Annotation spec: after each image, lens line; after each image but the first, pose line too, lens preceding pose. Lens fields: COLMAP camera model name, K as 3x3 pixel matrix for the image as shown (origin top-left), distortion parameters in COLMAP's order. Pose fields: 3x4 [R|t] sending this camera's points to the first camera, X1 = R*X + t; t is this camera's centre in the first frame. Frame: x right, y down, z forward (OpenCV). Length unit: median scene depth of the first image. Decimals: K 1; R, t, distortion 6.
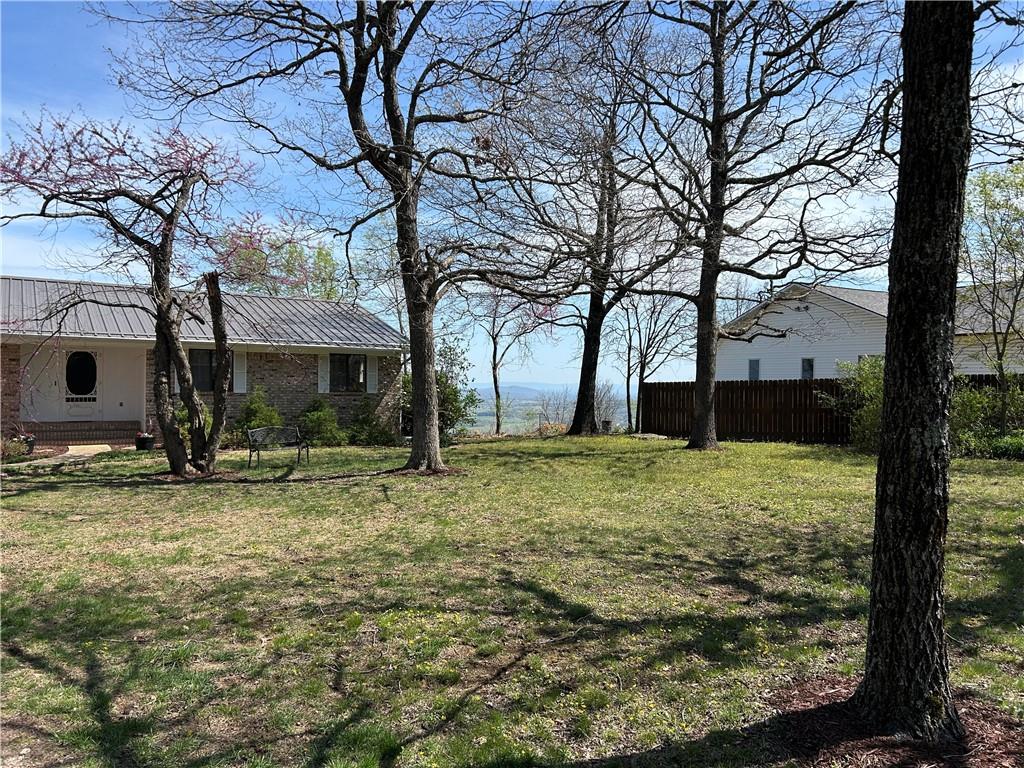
lens RADIAL K [[761.7, 0, 513.6], [0, 761.7, 388.4], [0, 0, 1]] dist [0.024035, -0.009628]
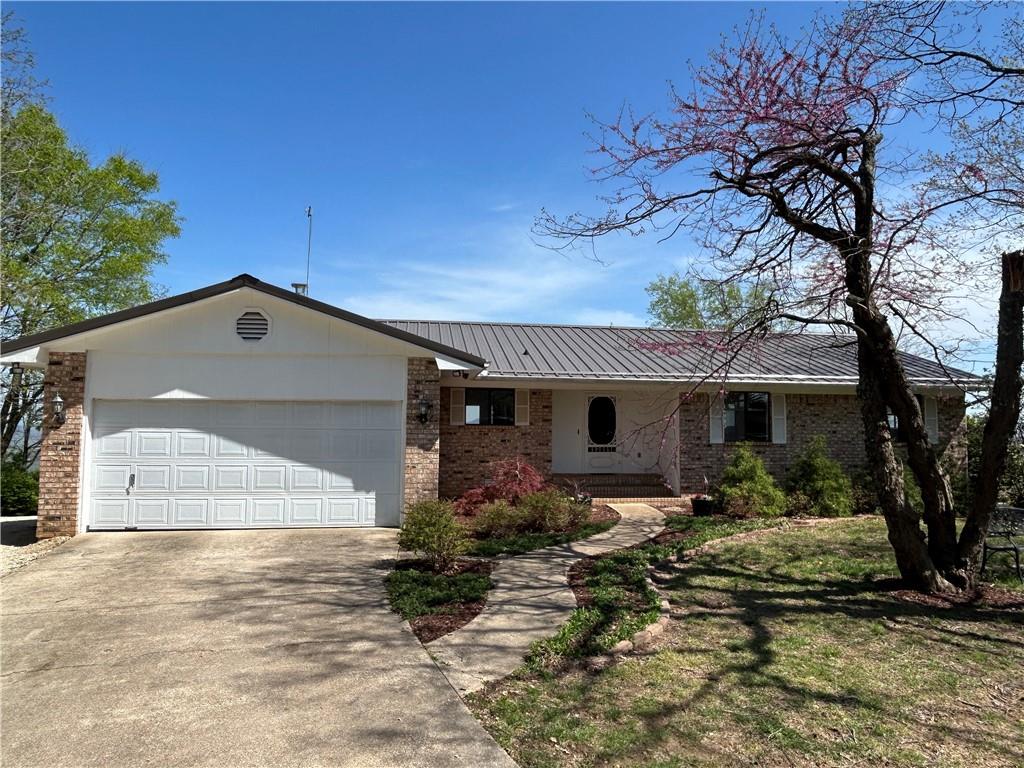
lens RADIAL K [[661.1, 0, 515.5], [0, 661.1, 381.8], [0, 0, 1]] dist [0.003135, 0.001434]
pose [[0.906508, -0.029203, -0.421177, -0.089360], [-0.000412, 0.997543, -0.070054, -0.002909], [0.422188, 0.063678, 0.904269, 0.066401]]
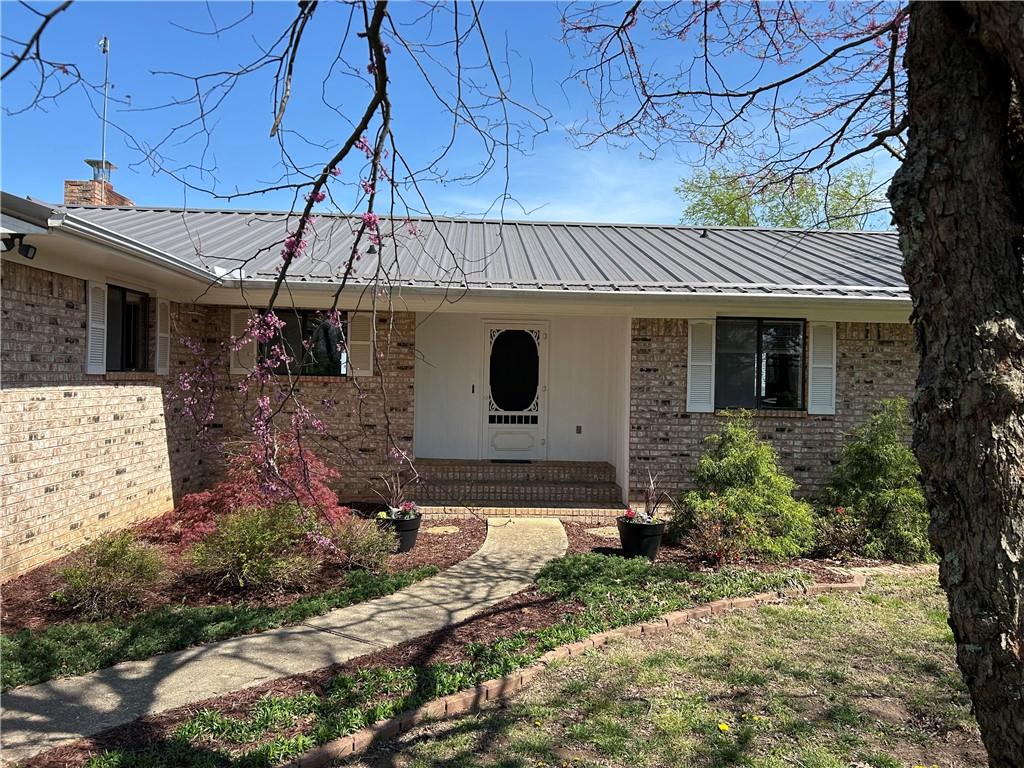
lens RADIAL K [[761.7, 0, 510.4], [0, 761.7, 383.2], [0, 0, 1]] dist [0.024035, -0.009628]
pose [[0.863829, 0.006514, -0.503743, -0.082700], [-0.013128, 0.999868, -0.009583, -0.001519], [0.503614, 0.014891, 0.863800, 0.149626]]
